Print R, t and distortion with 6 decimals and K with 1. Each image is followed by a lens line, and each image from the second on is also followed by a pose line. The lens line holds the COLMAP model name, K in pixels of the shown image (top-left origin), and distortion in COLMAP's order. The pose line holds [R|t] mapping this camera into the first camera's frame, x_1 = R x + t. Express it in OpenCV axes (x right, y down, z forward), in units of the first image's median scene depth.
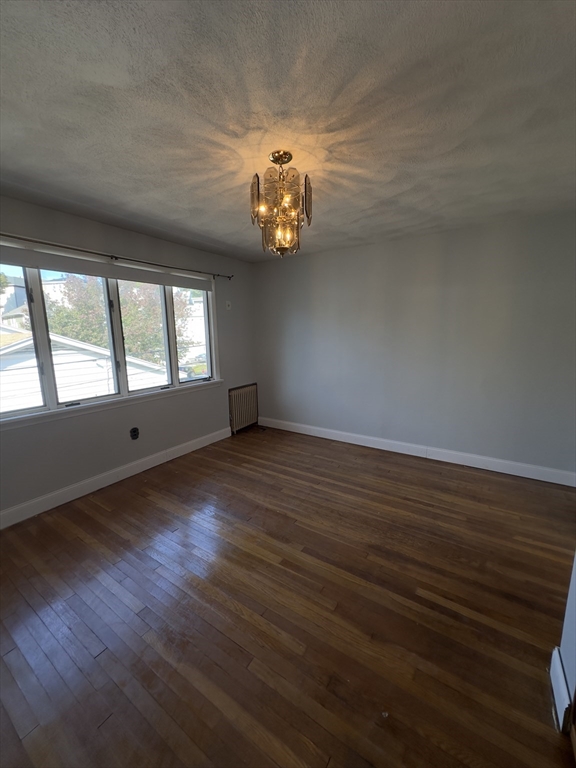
lens RADIAL K [[304.3, 0, 287.4], [0, 304.3, 381.8], [0, 0, 1]] dist [-0.015470, 0.000152]
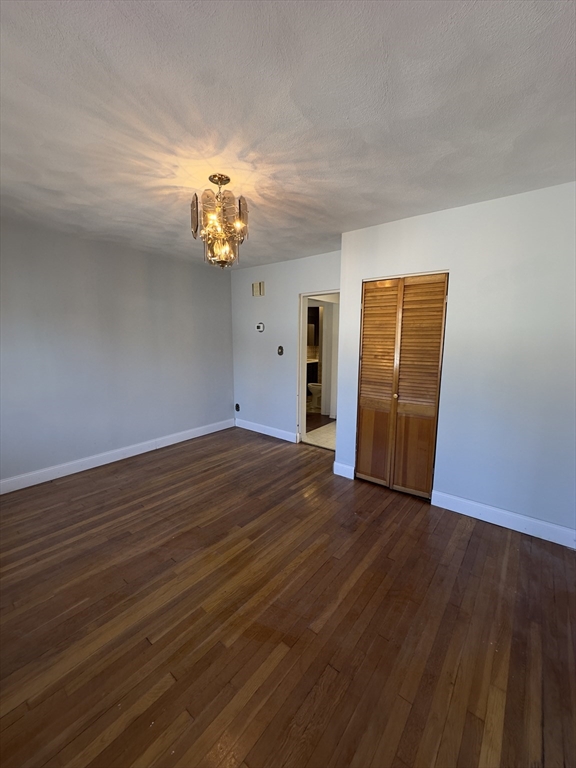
lens RADIAL K [[304.3, 0, 287.4], [0, 304.3, 381.8], [0, 0, 1]] dist [-0.015470, 0.000152]
pose [[0.097135, -0.135218, 0.986043, -0.787400], [0.153728, 0.980877, 0.119366, -0.074494], [-0.983327, 0.139988, 0.116064, 0.487070]]
